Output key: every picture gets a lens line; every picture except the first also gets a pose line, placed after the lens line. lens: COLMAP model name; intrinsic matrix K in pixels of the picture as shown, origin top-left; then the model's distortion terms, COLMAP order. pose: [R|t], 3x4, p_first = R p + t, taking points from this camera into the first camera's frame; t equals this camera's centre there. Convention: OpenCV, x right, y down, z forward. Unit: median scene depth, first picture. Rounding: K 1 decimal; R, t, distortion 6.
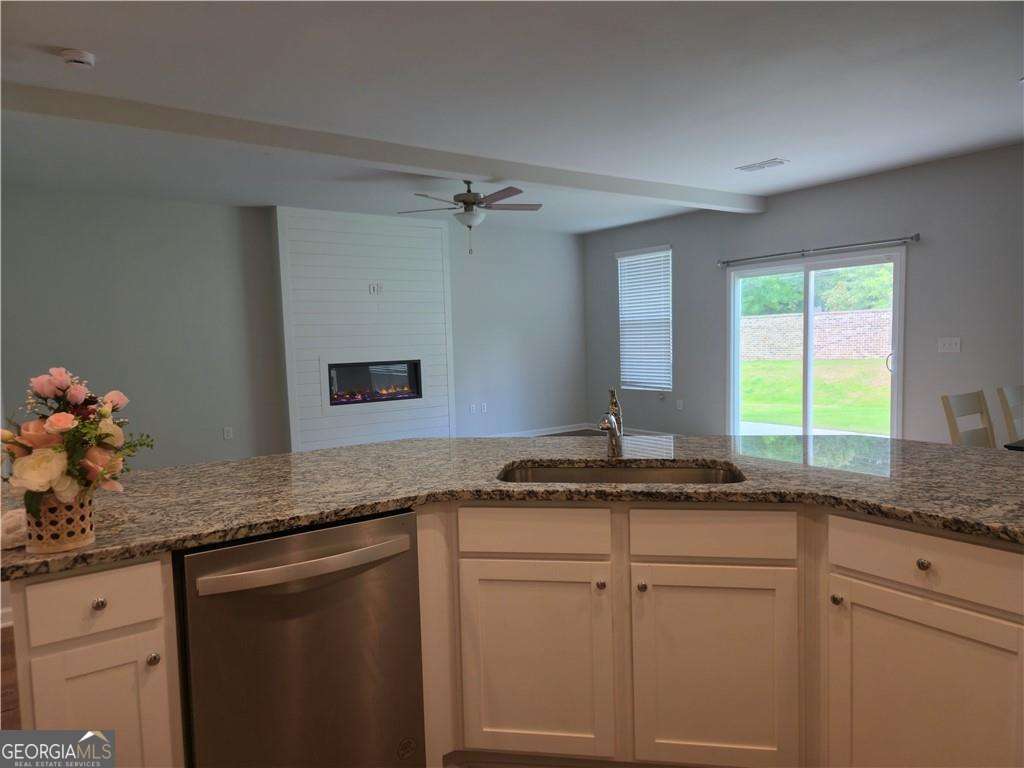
lens RADIAL K [[691.6, 0, 511.1], [0, 691.6, 385.5], [0, 0, 1]] dist [0.010421, 0.002571]
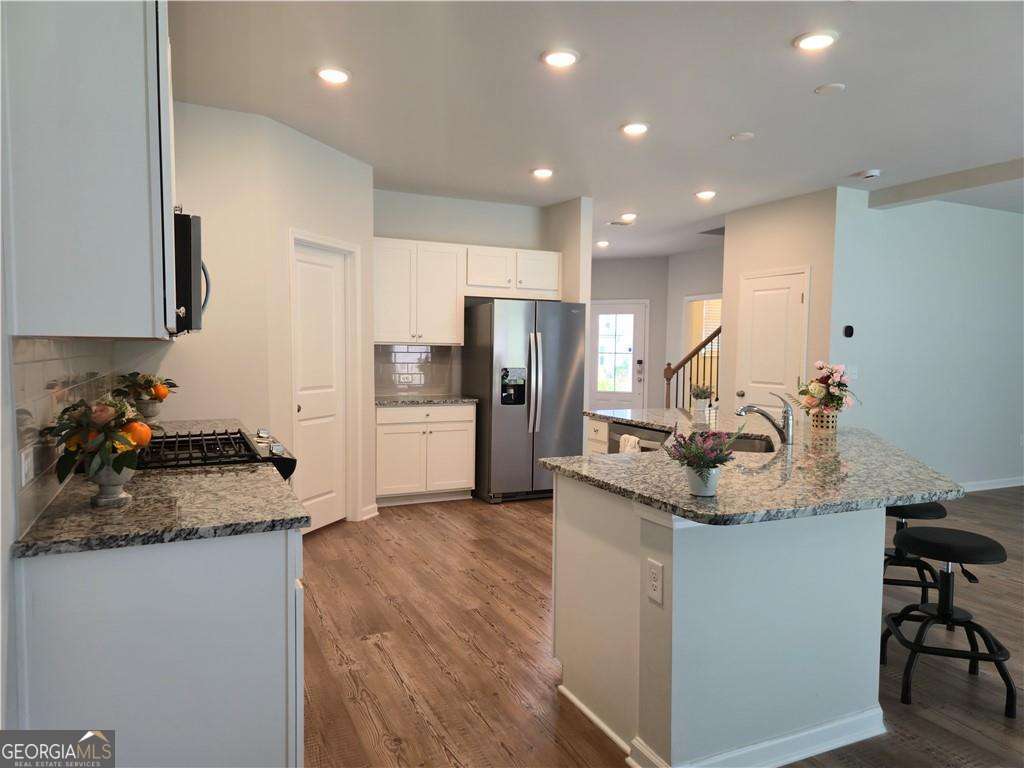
lens RADIAL K [[691.6, 0, 511.2], [0, 691.6, 384.8], [0, 0, 1]] dist [0.010421, 0.002571]
pose [[-0.176211, 0.081128, -0.981004, 2.222116], [-0.075626, 0.992537, 0.095666, -0.147815], [0.981443, 0.091046, -0.168761, 0.959515]]
